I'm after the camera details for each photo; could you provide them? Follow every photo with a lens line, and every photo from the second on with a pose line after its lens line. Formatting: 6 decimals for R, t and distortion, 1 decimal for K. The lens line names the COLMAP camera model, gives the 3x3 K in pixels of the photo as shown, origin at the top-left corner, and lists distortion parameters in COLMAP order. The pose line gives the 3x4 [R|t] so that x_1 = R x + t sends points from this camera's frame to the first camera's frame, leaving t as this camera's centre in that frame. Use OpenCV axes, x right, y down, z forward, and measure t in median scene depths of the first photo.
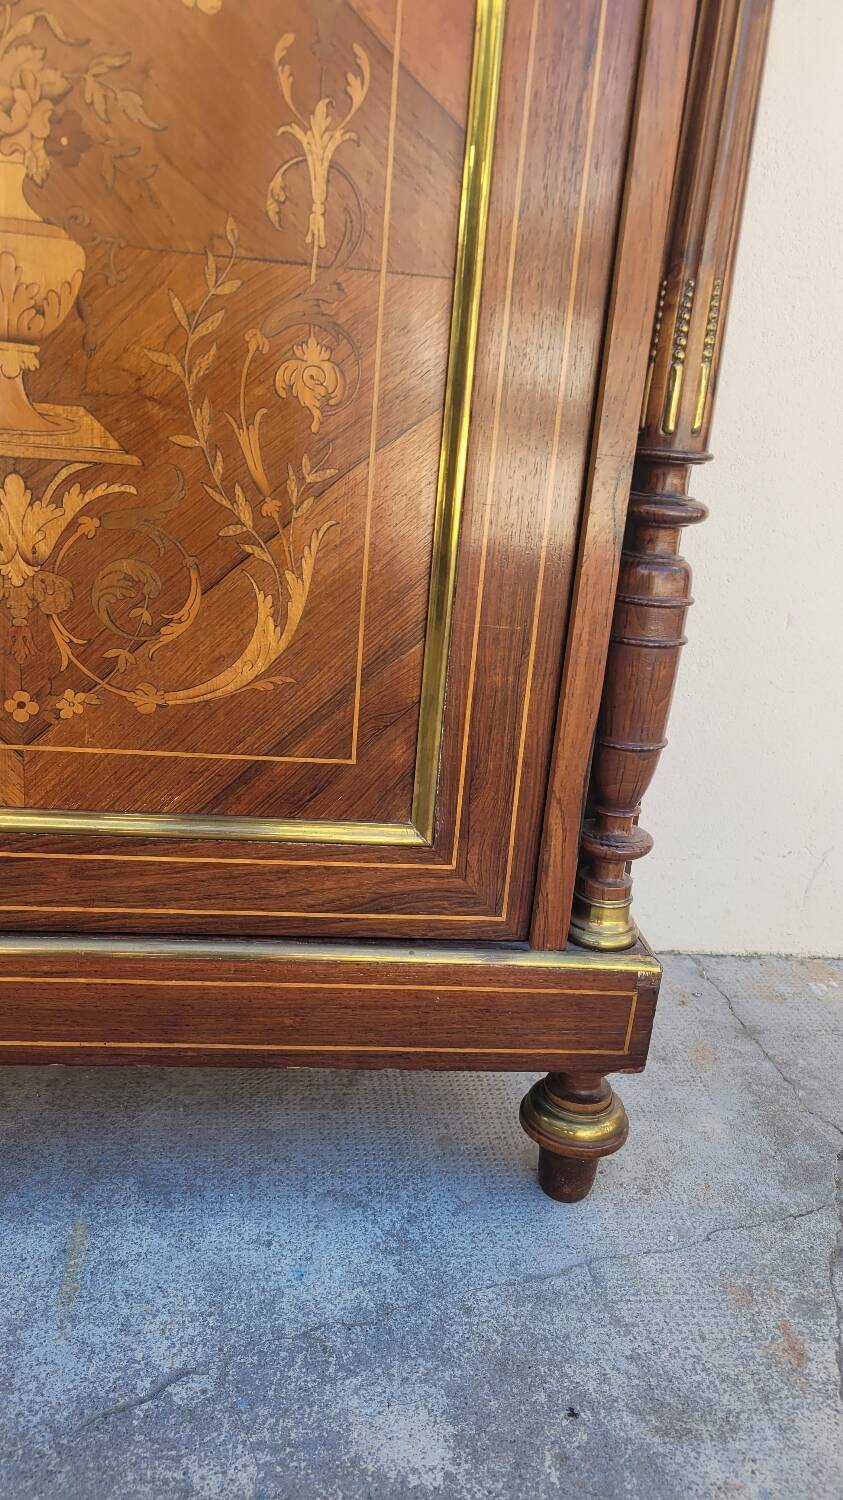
lens RADIAL K [[1123.2, 0, 416.0], [0, 1123.2, 751.4], [0, 0, 1]] dist [0.035236, -0.014885]
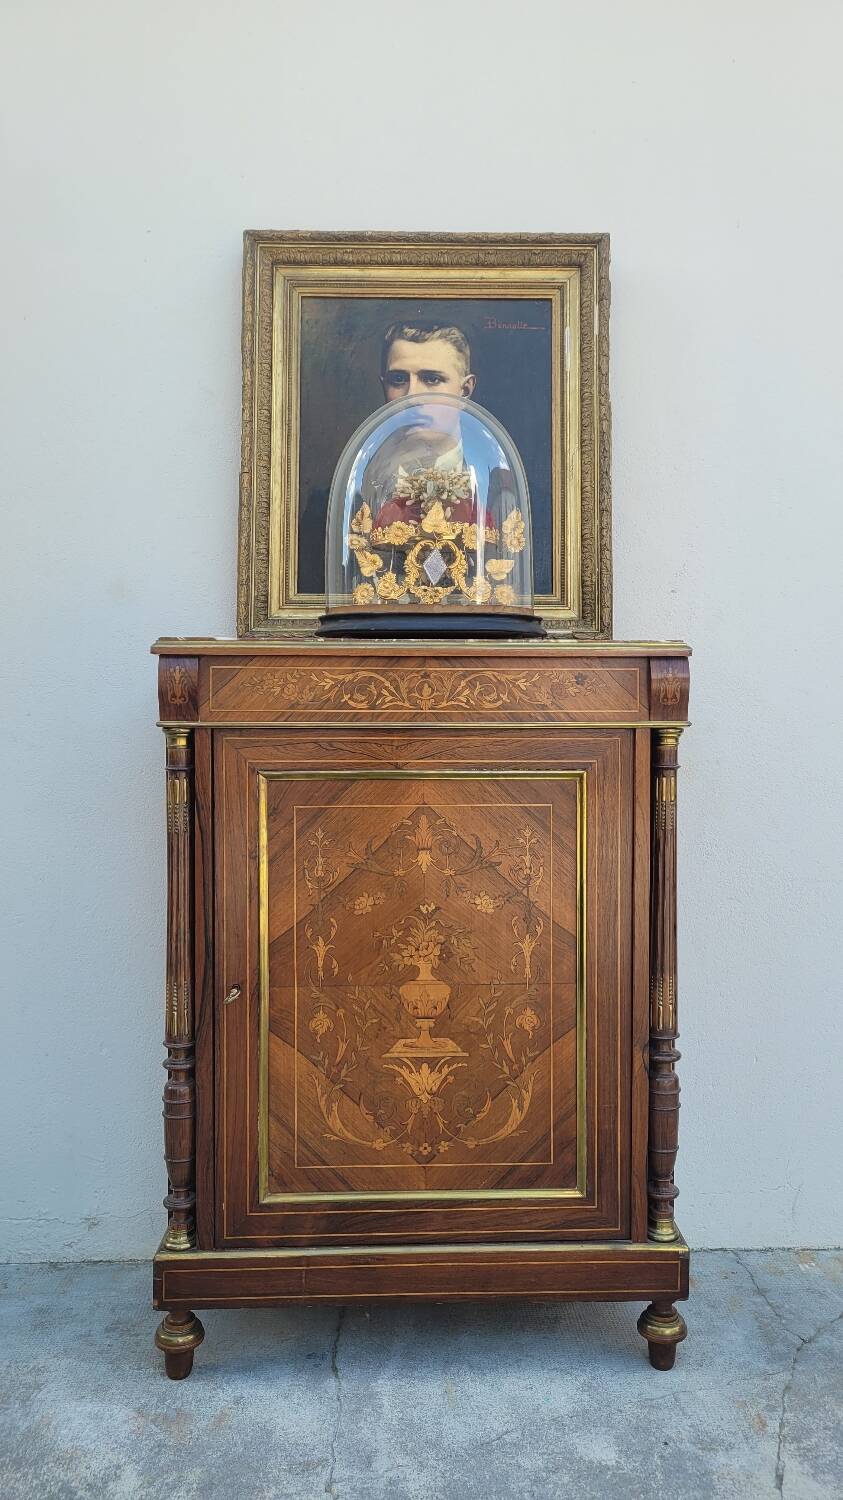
lens RADIAL K [[1123.2, 0, 440.3], [0, 1123.2, 739.0], [0, 0, 1]] dist [0.035236, -0.014885]
pose [[0.994725, -0.077529, -0.067172, -0.063553], [0.055786, 0.958369, -0.280029, -0.215660], [0.086086, 0.274804, 0.957639, -1.765906]]
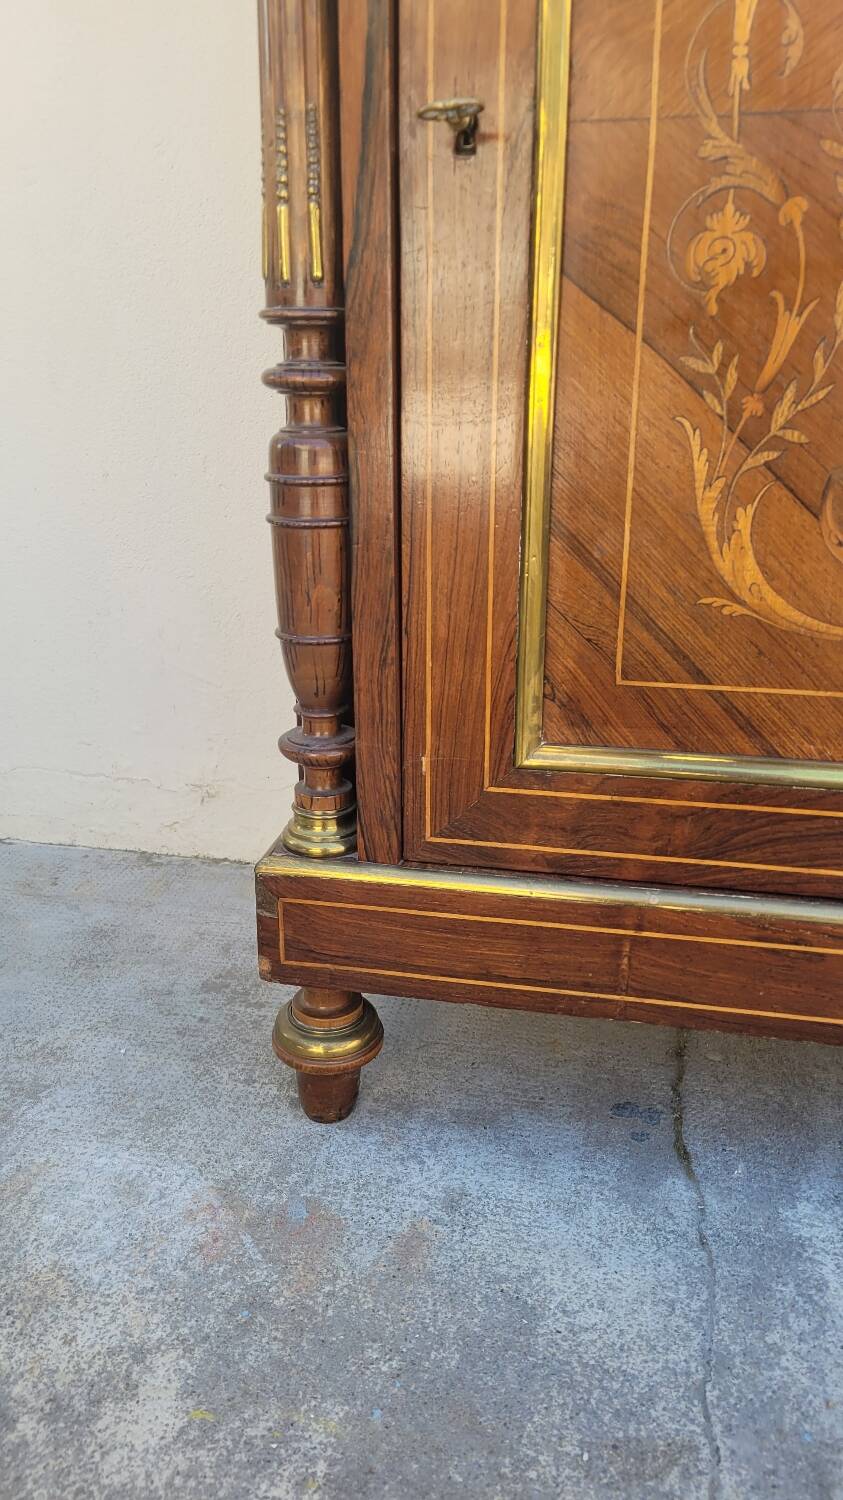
lens RADIAL K [[1123.2, 0, 429.1], [0, 1123.2, 733.1], [0, 0, 1]] dist [0.035236, -0.014885]
pose [[0.952365, 0.022431, -0.304134, -0.508984], [-0.018699, 0.999710, 0.015181, 0.014471], [0.304386, -0.008771, 0.952508, 0.020610]]
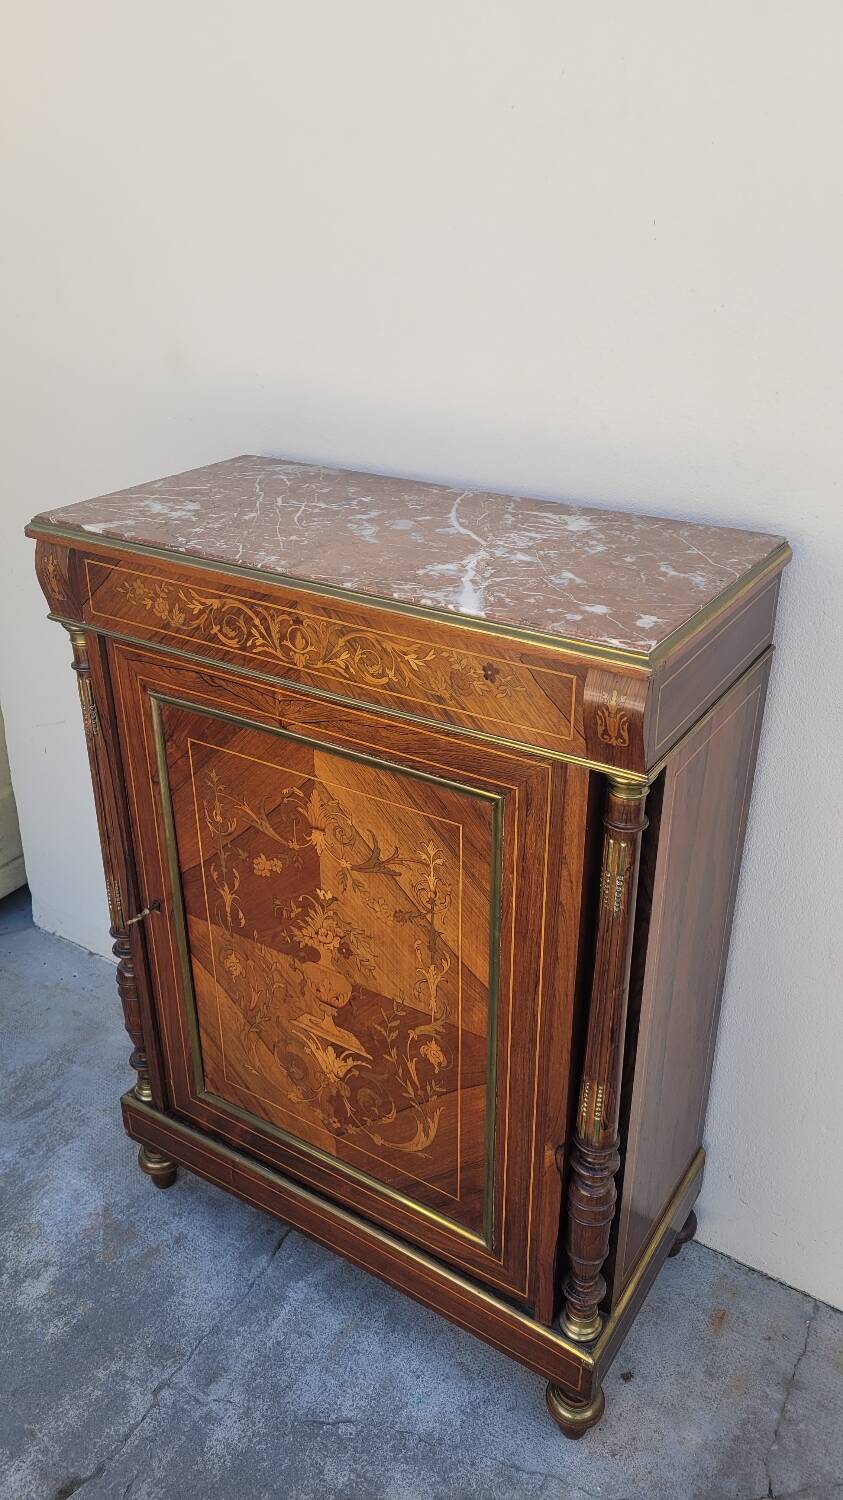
lens RADIAL K [[1123.2, 0, 428.3], [0, 1123.2, 725.8], [0, 0, 1]] dist [0.035236, -0.014885]
pose [[0.779142, 0.197501, -0.594920, 1.007103], [-0.121327, 0.978635, 0.165990, -1.233653], [0.614993, -0.057150, 0.786458, -0.650207]]
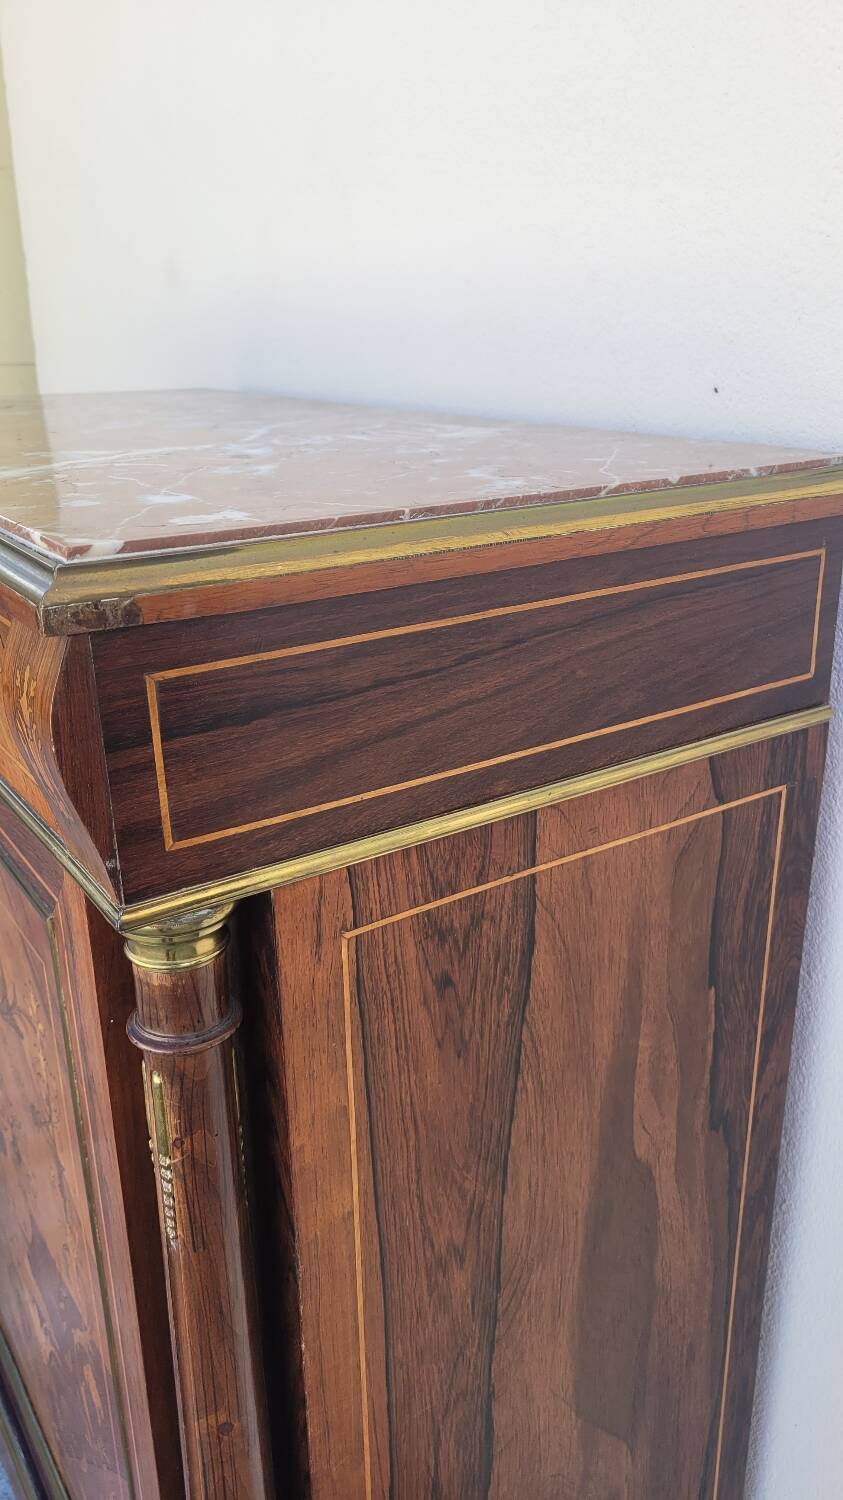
lens RADIAL K [[1123.2, 0, 464.6], [0, 1123.2, 744.2], [0, 0, 1]] dist [0.035236, -0.014885]
pose [[0.483705, 0.225914, -0.845572, 0.898847], [-0.211189, 0.967693, 0.137732, -1.144519], [0.849369, 0.111953, 0.515789, 0.577483]]
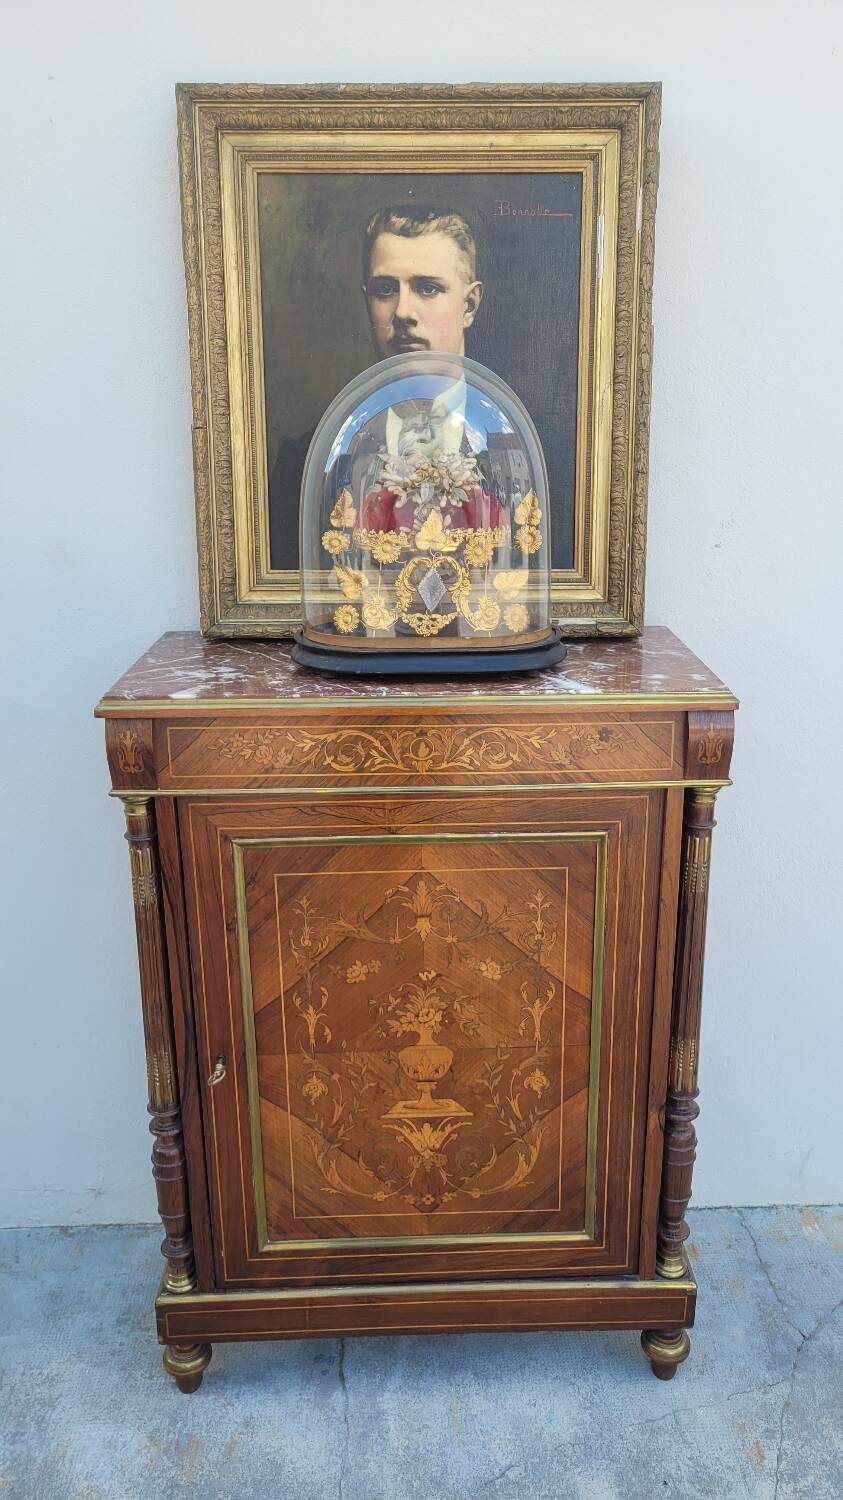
lens RADIAL K [[1123.2, 0, 441.1], [0, 1123.2, 739.8], [0, 0, 1]] dist [0.035236, -0.014885]
pose [[0.993517, -0.061675, -0.095497, -0.014456], [0.061624, 0.998093, -0.003489, -1.051833], [0.095530, -0.002418, 0.995424, -1.510753]]
